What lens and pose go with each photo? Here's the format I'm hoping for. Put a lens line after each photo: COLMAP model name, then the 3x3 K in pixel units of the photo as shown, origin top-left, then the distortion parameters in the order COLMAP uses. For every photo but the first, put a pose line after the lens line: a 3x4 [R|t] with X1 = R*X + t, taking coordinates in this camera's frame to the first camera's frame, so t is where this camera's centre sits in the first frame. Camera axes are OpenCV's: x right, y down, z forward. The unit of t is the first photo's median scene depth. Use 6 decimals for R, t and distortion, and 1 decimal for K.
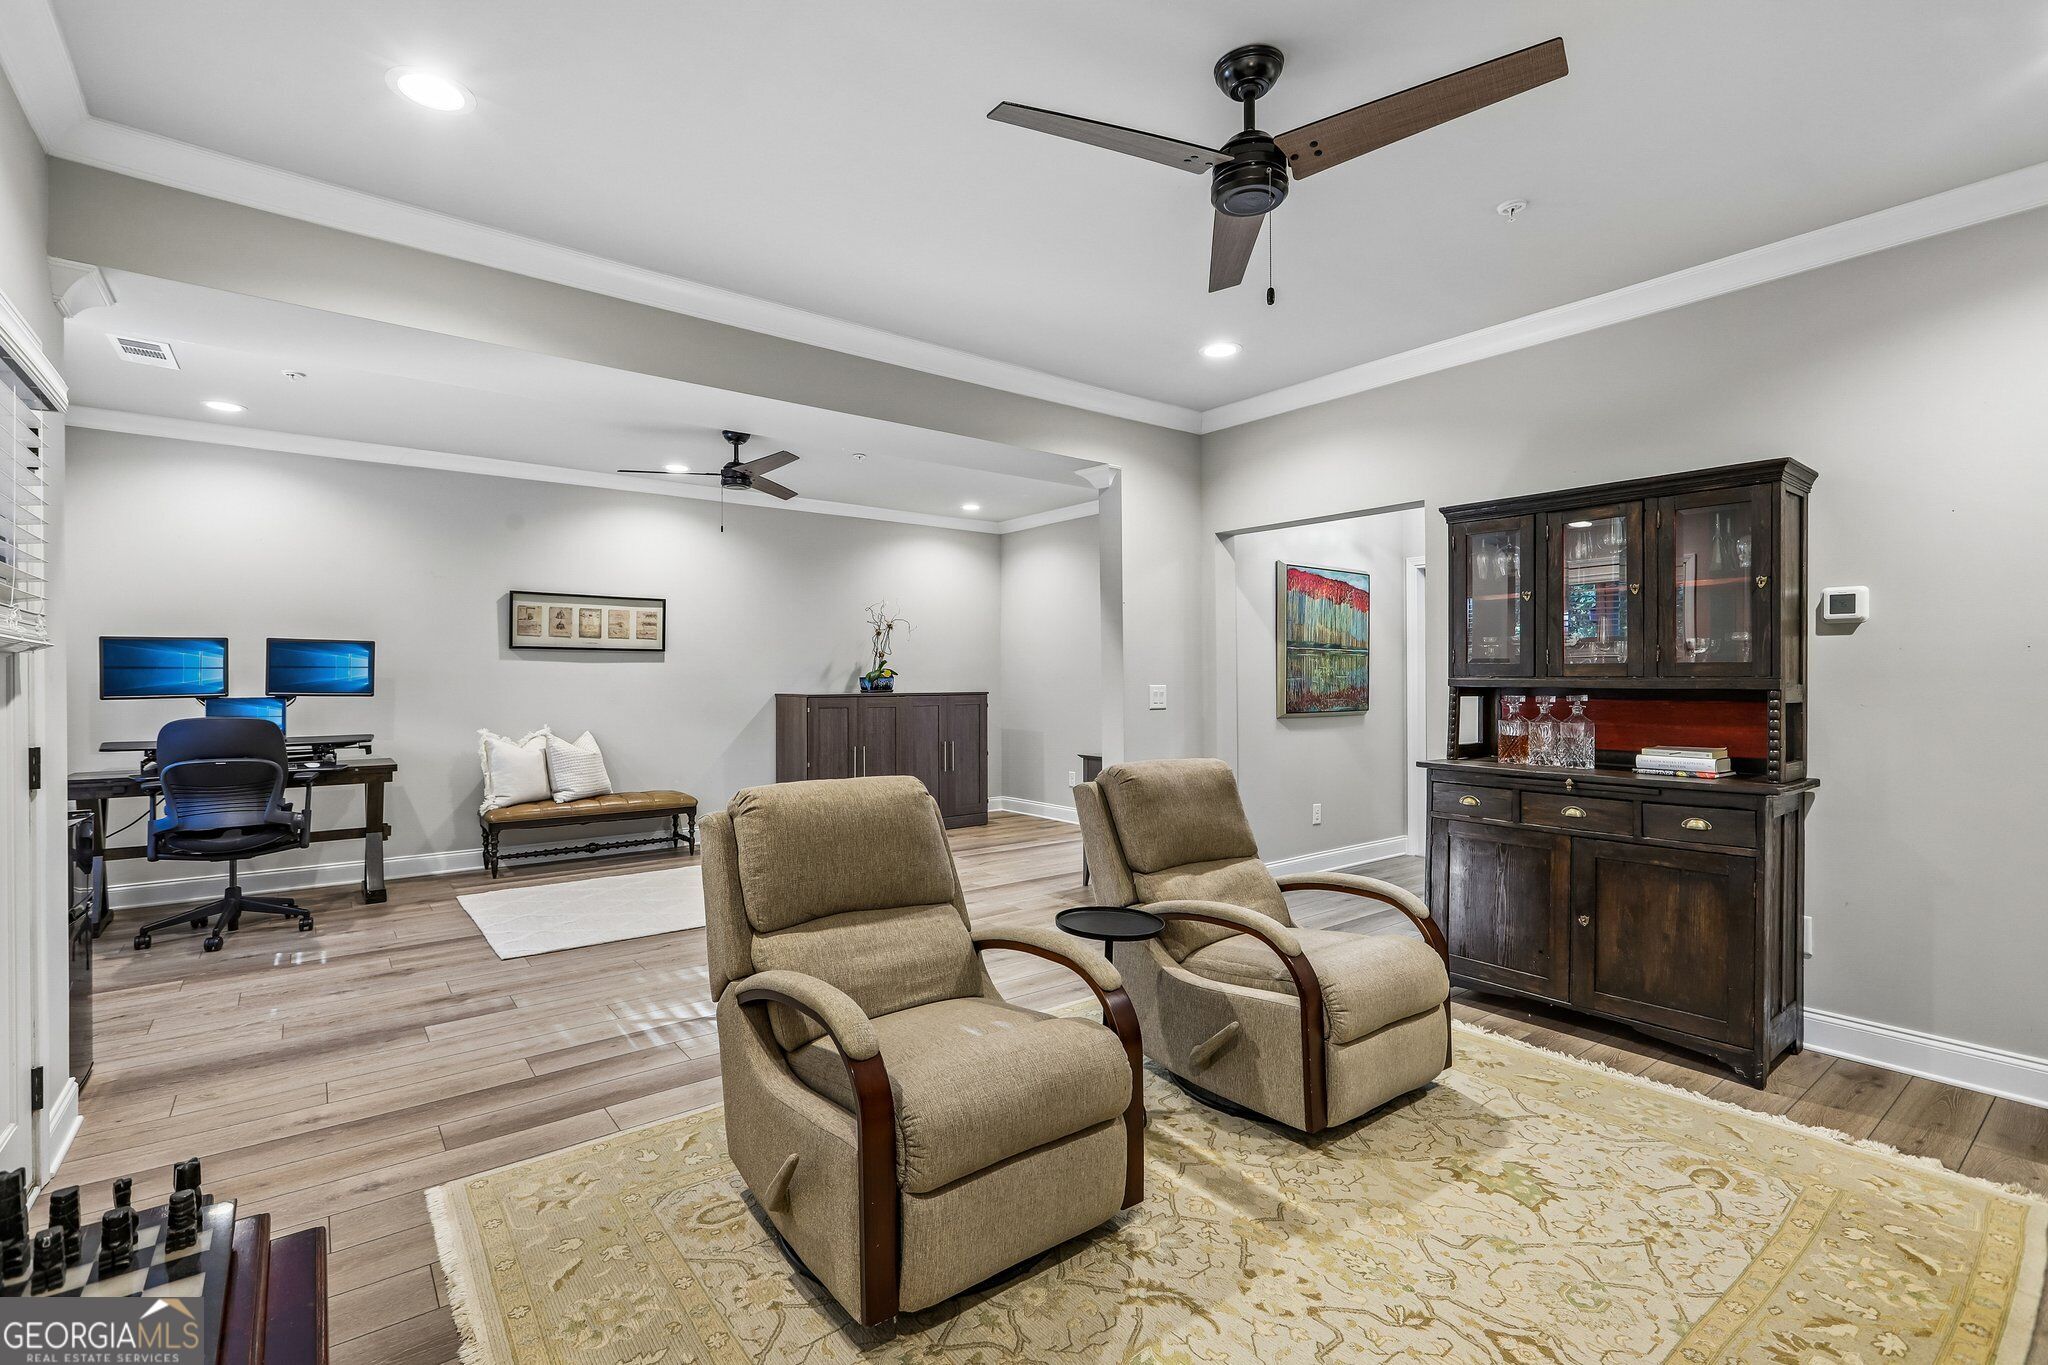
lens RADIAL K [[916.6, 0, 1031.7], [0, 916.6, 672.4], [0, 0, 1]] dist [-0.003238, 0.000078]
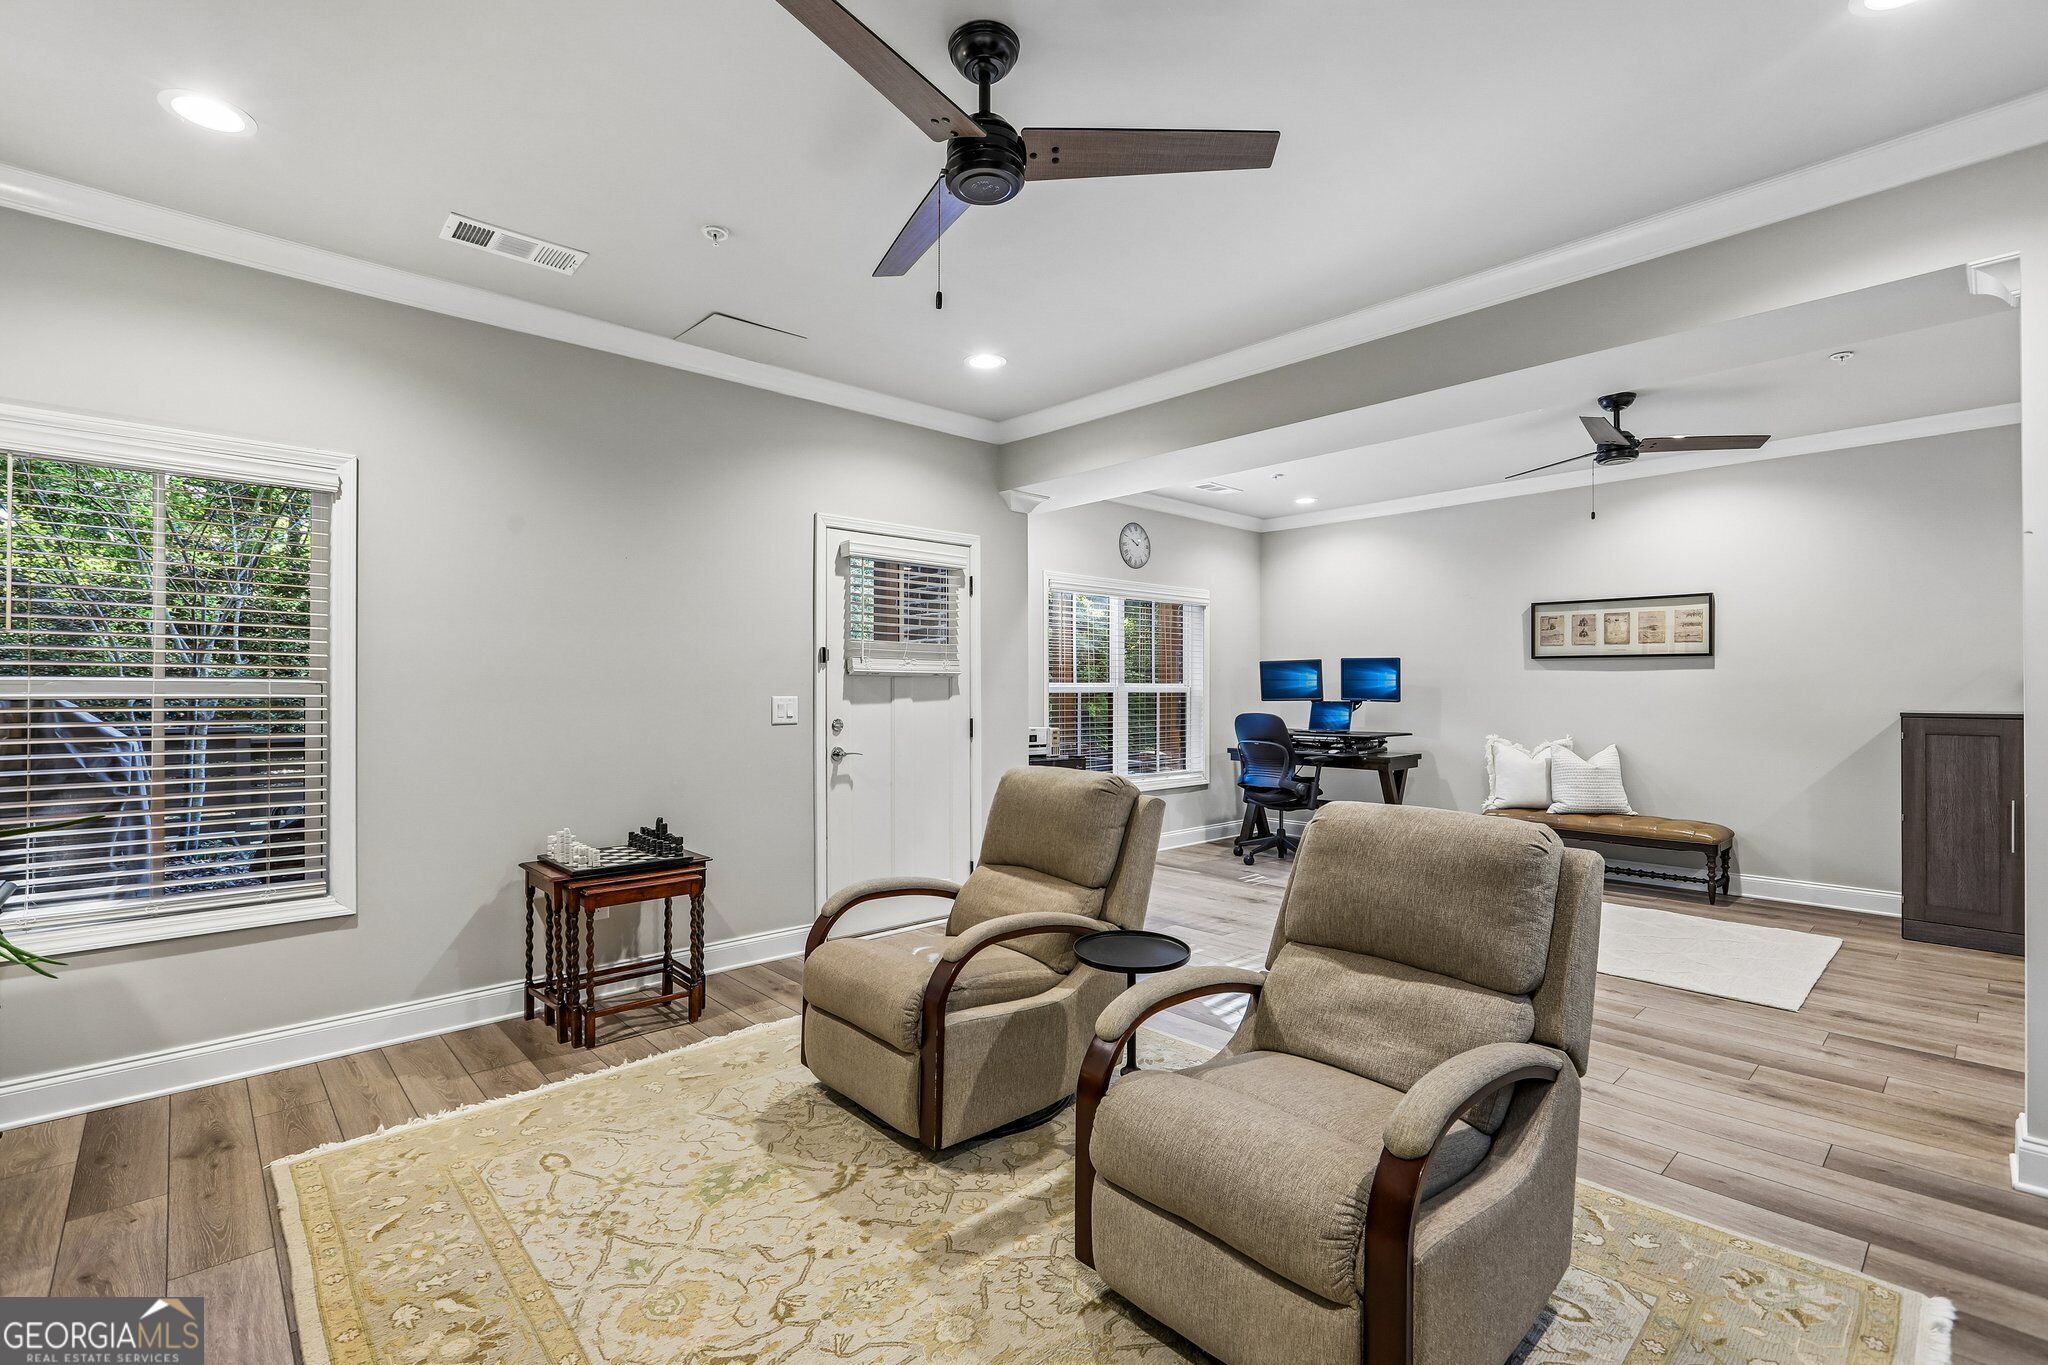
lens RADIAL K [[919.7, 0, 1015.8], [0, 919.7, 683.2], [0, 0, 1]] dist [-0.001418, 0.001235]
pose [[0.070571, -0.003908, -0.997499, 0.445804], [0.006641, 0.999972, -0.003448, 0.000981], [0.997485, -0.006381, 0.070595, 0.359908]]
